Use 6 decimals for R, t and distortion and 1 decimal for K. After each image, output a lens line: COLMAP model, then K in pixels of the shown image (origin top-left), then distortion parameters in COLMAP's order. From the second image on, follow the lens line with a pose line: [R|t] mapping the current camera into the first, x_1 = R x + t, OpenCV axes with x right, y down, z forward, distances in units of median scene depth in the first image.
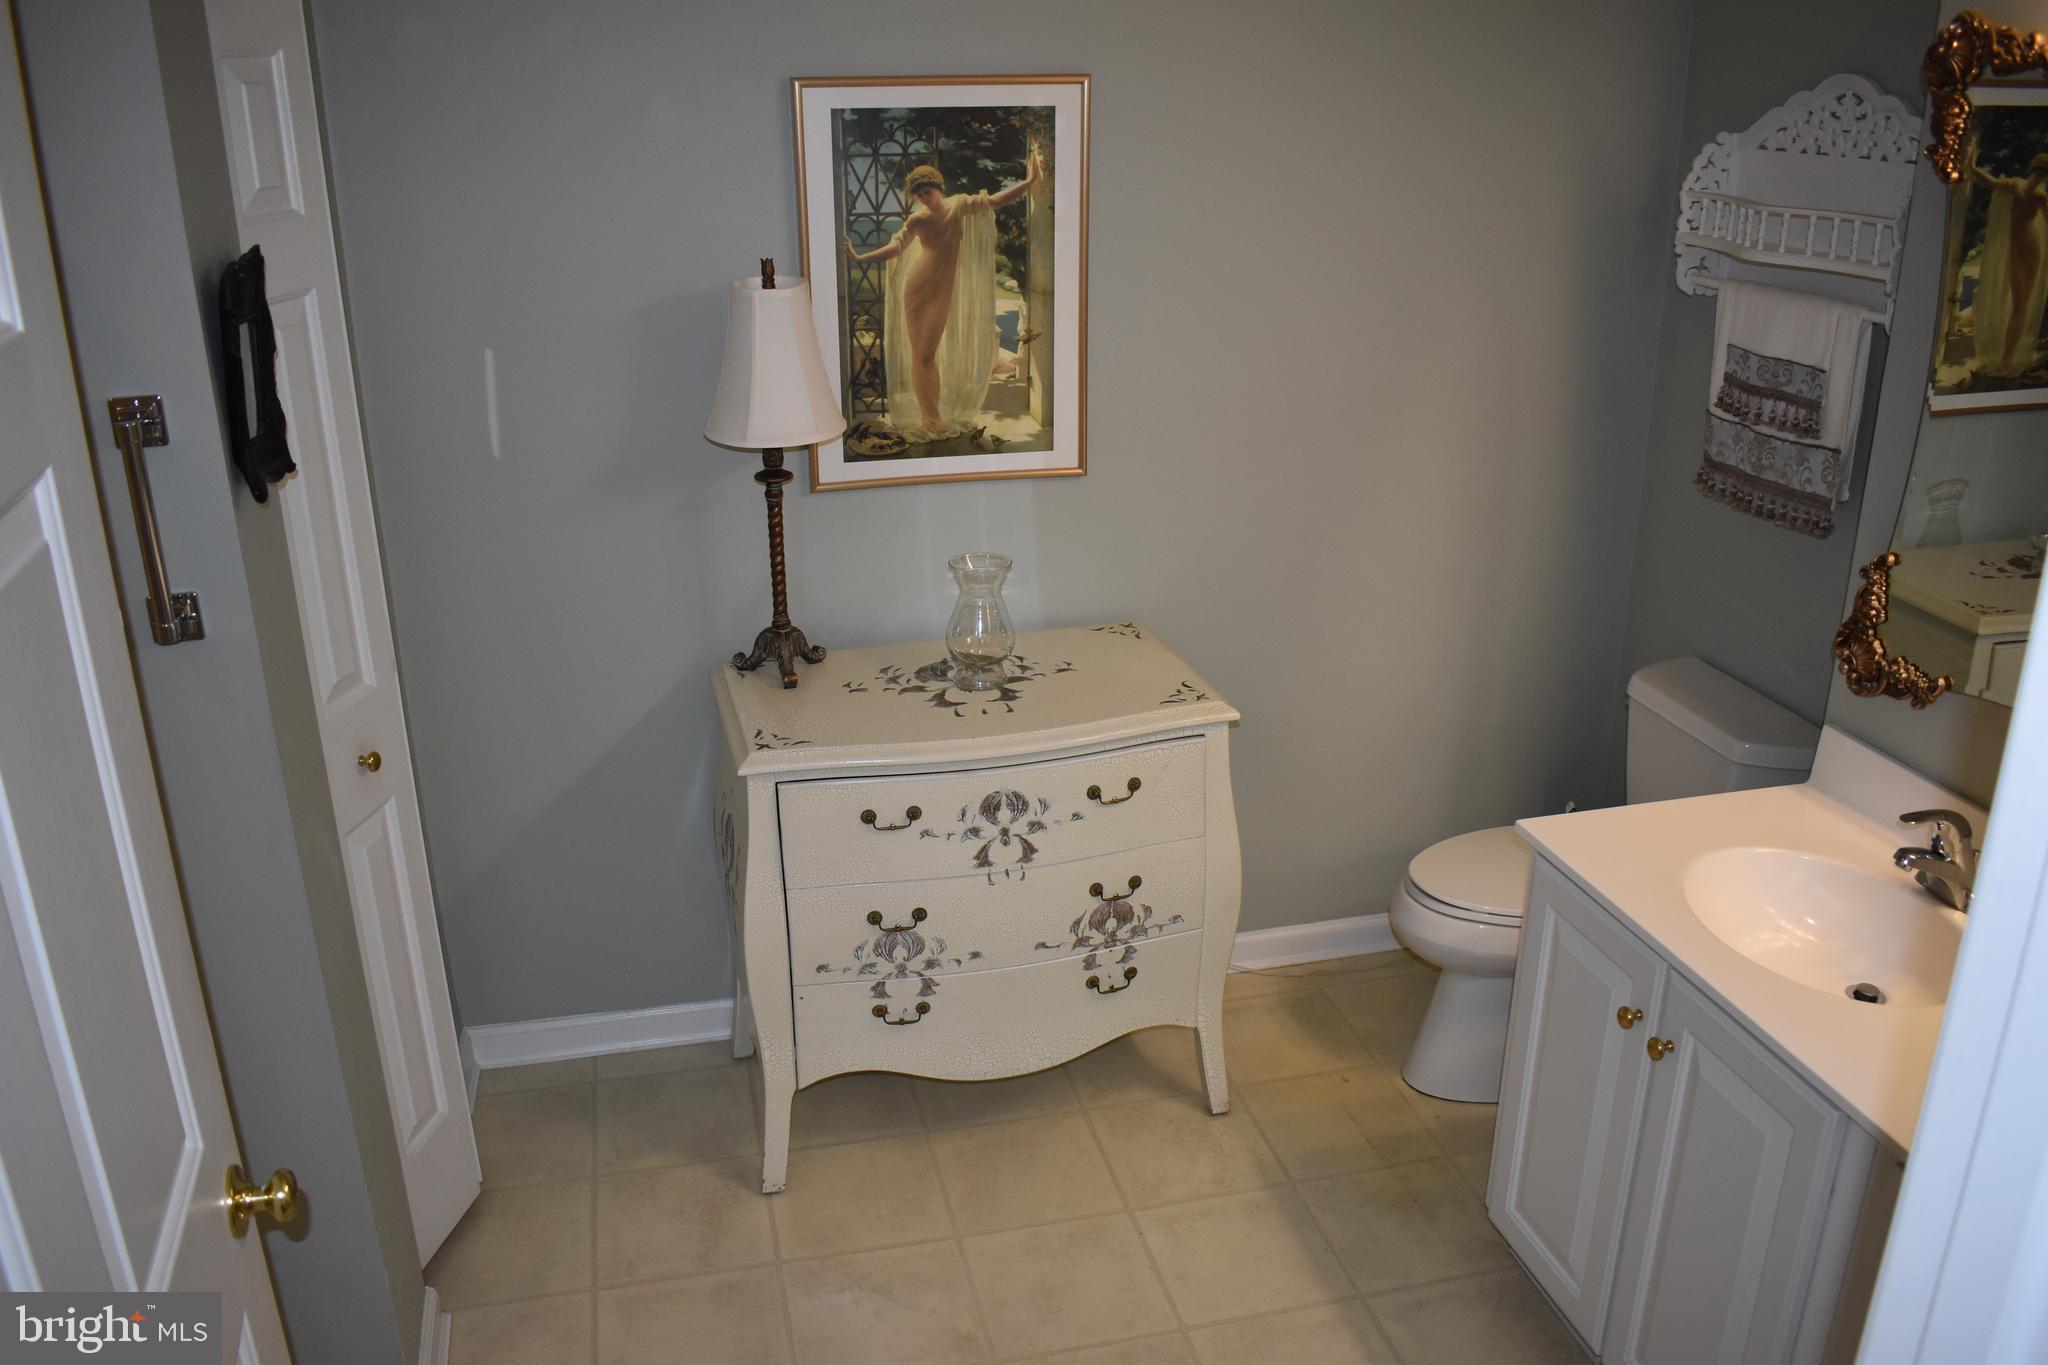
lens RADIAL K [[1678.4, 0, 1024.0], [0, 1678.4, 682.5], [0, 0, 1]] dist [-0.084640, 0.010888]
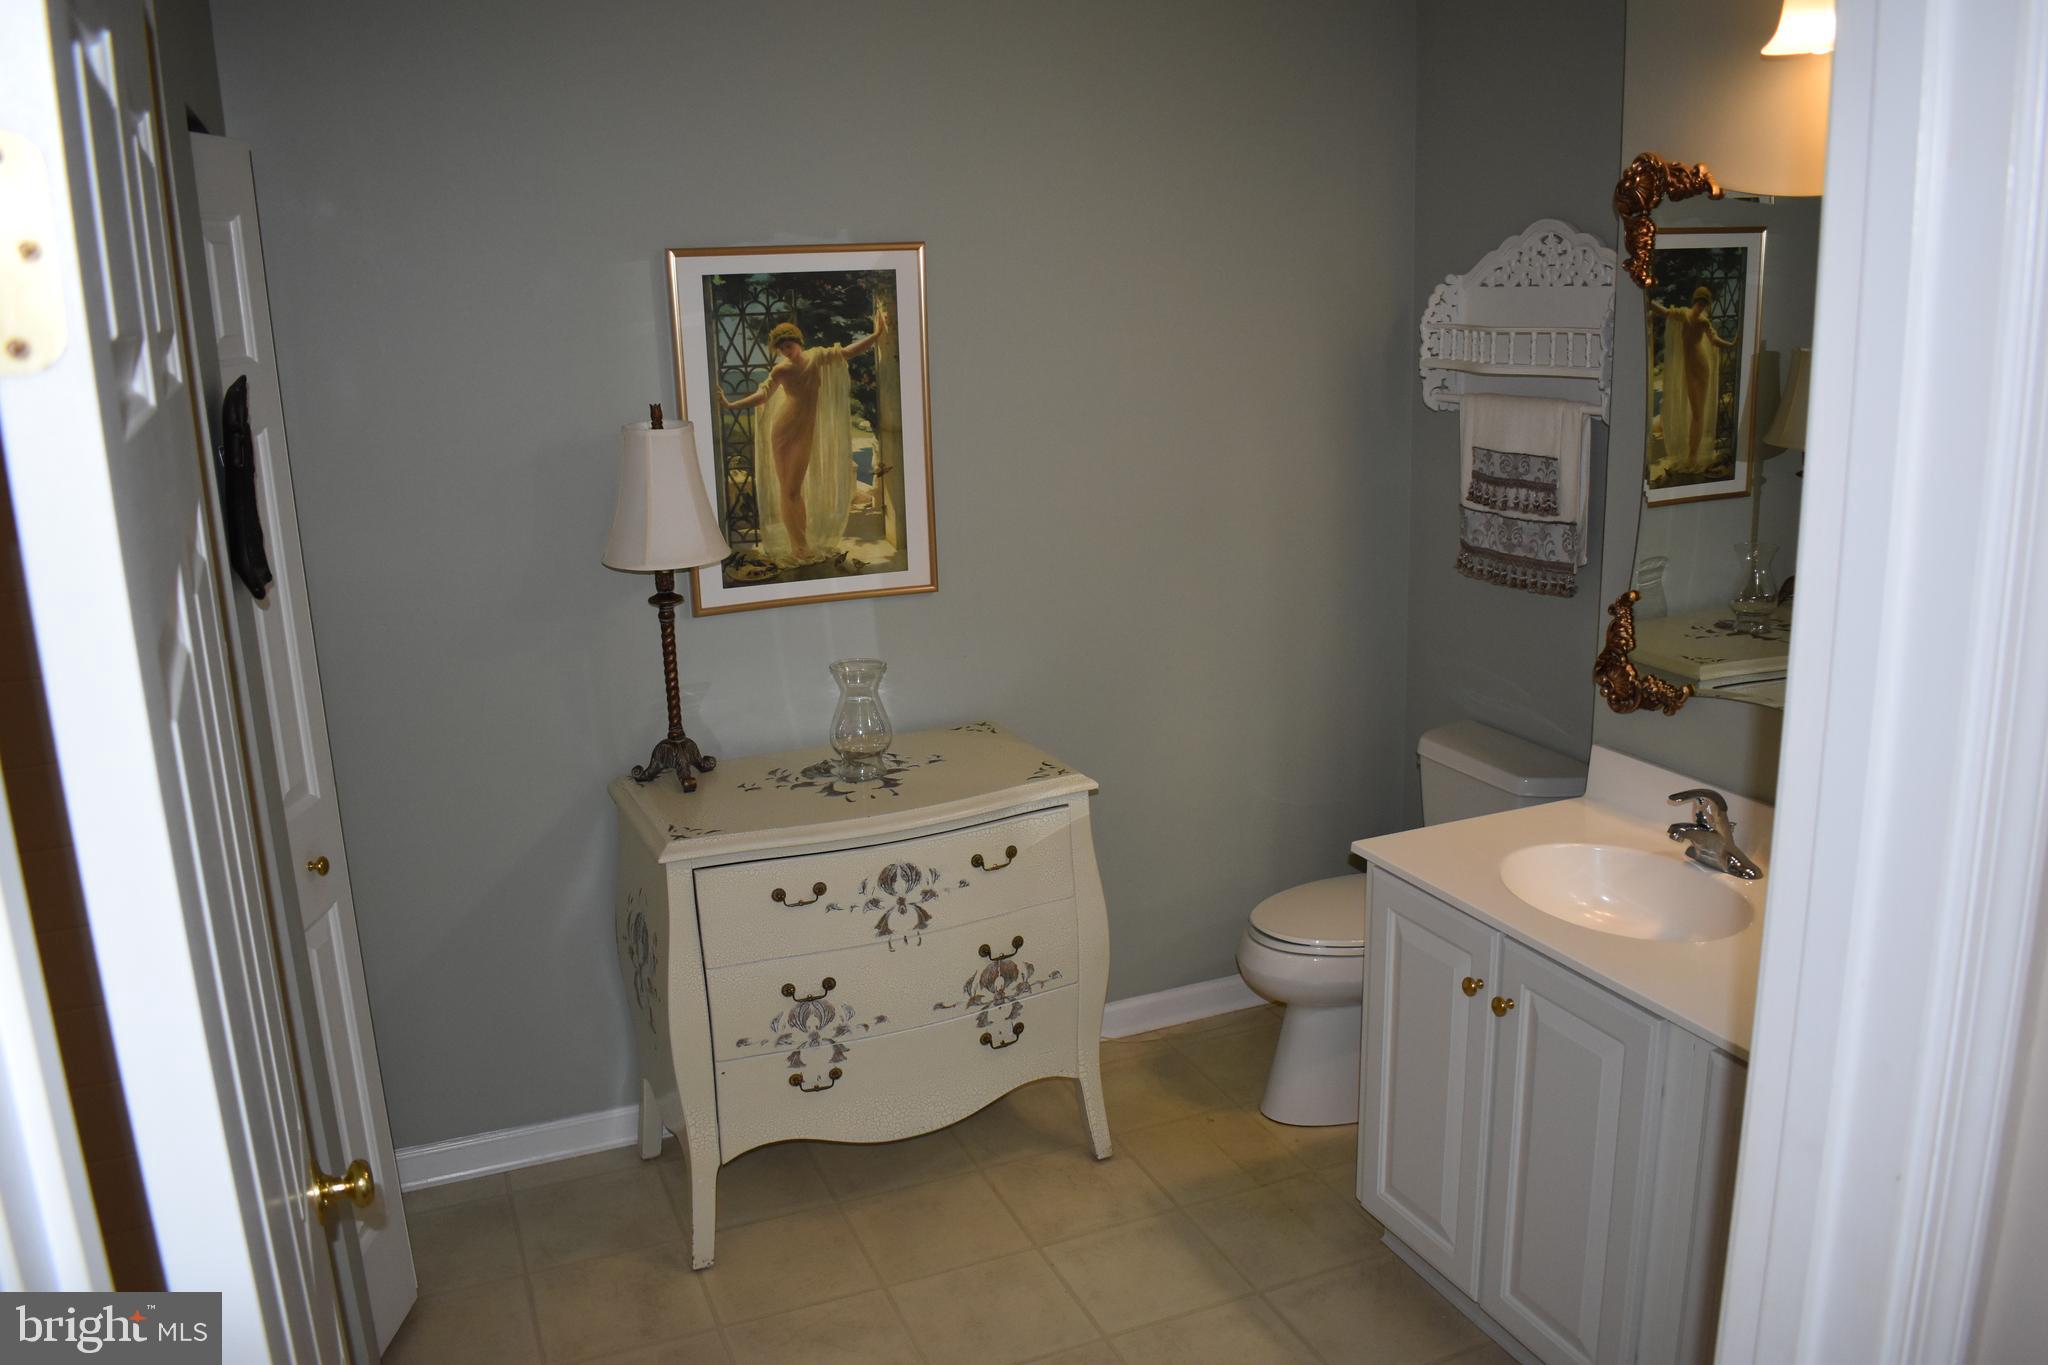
lens RADIAL K [[1636.5, 0, 1024.0], [0, 1636.5, 682.5], [0, 0, 1]] dist [-0.082054, 0.003457]
pose [[0.986343, -0.062899, 0.152218, -0.084692], [0.081113, 0.989865, -0.116570, 0.076626], [-0.143343, 0.127325, 0.981448, -0.084634]]
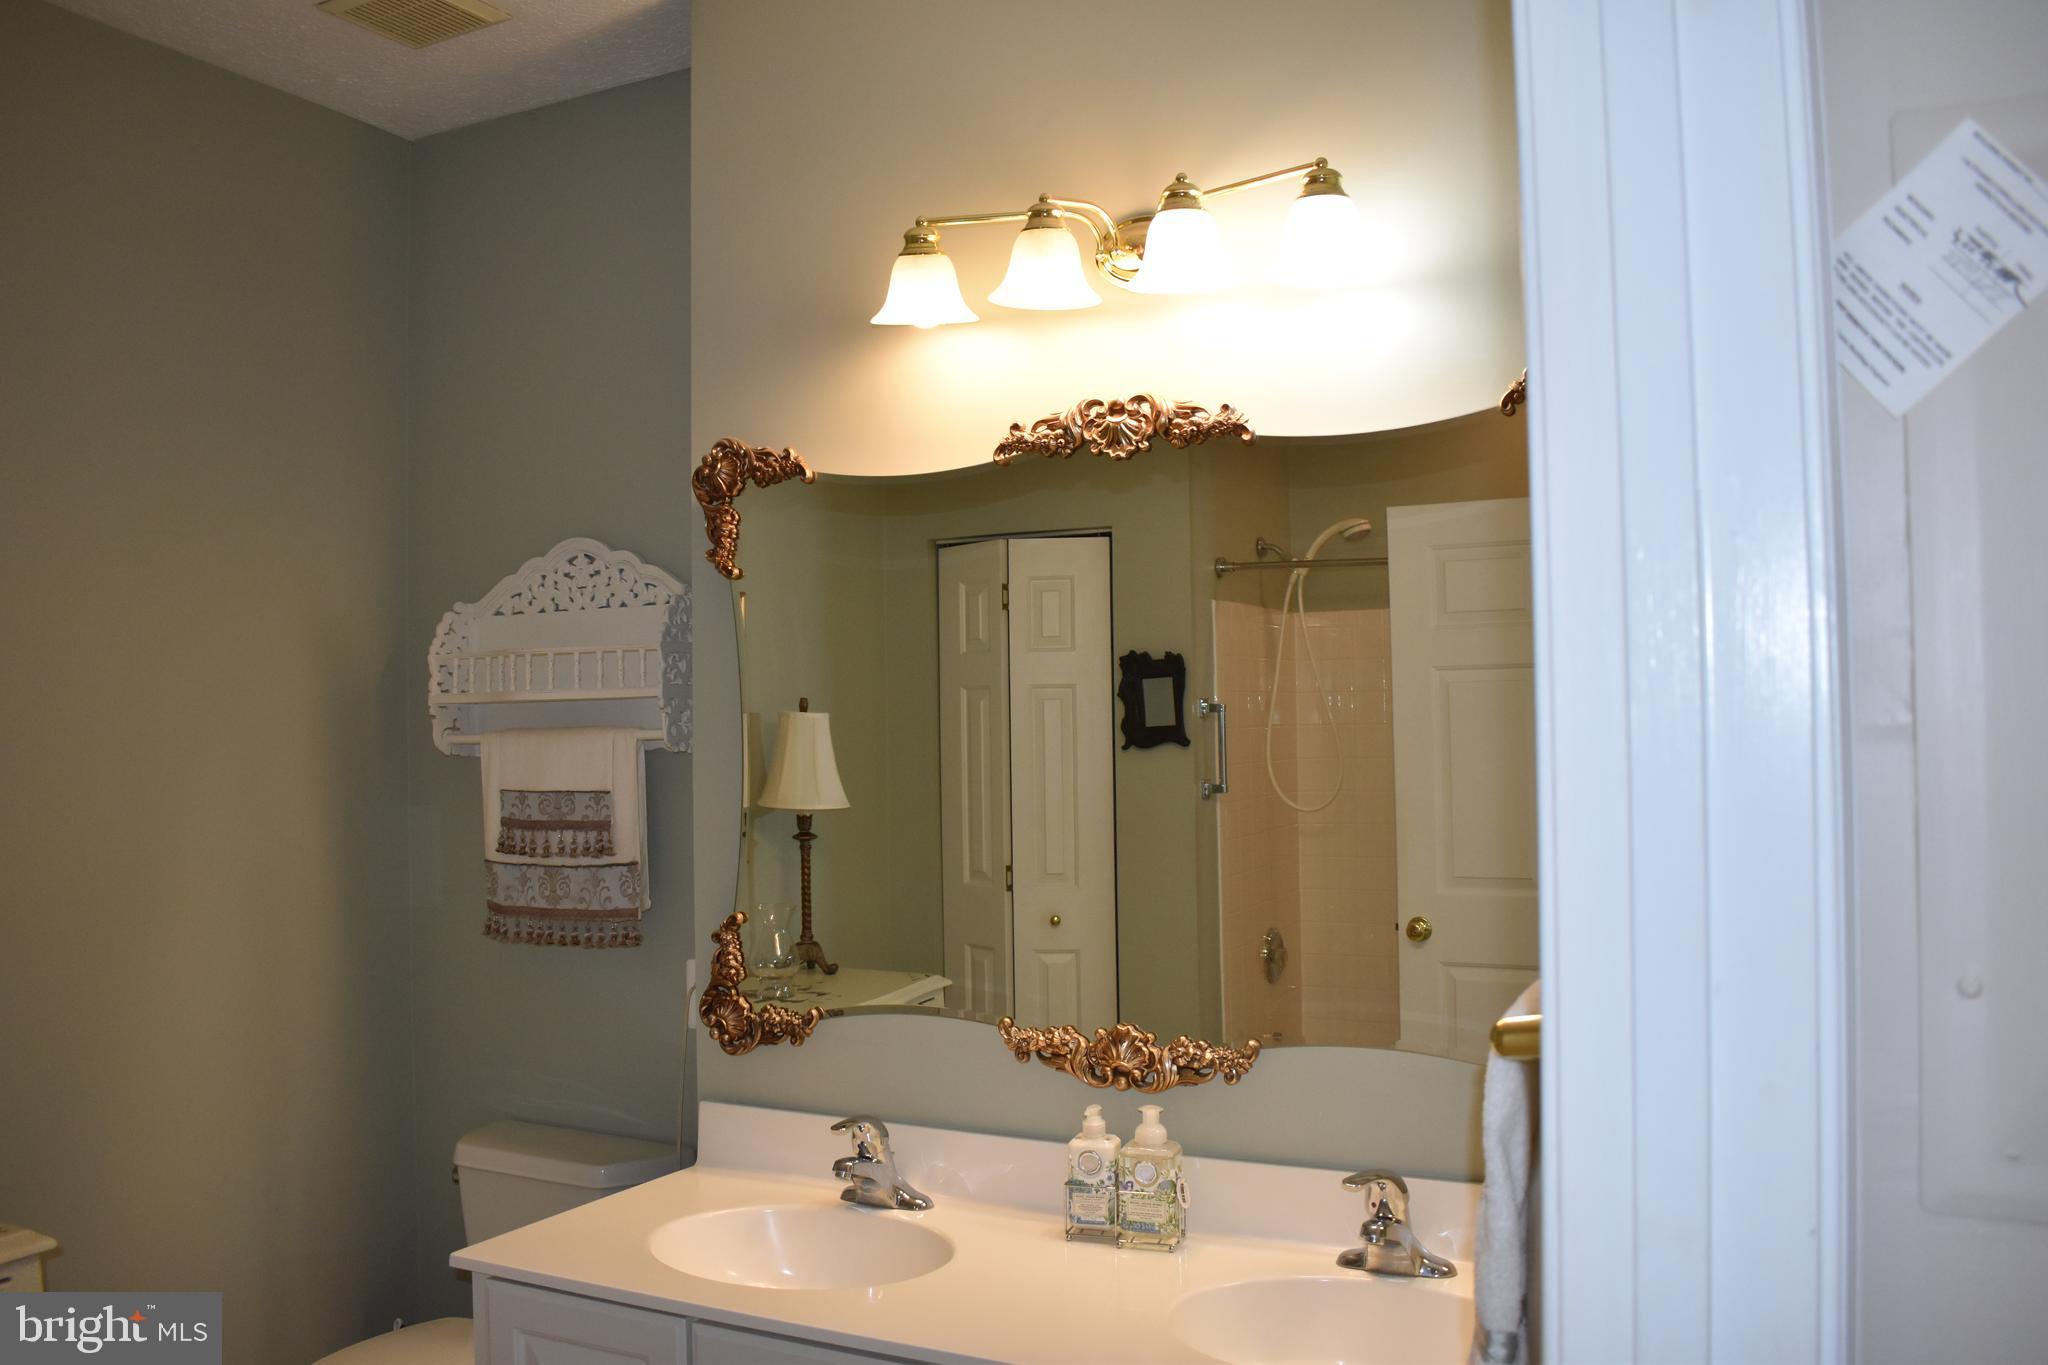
lens RADIAL K [[1678.4, 0, 1024.0], [0, 1678.4, 682.5], [0, 0, 1]] dist [-0.084640, 0.010888]
pose [[0.658537, 0.019717, 0.752290, -0.147867], [0.280009, 0.921462, -0.269264, 0.109441], [-0.698516, 0.387969, 0.601295, 0.126825]]
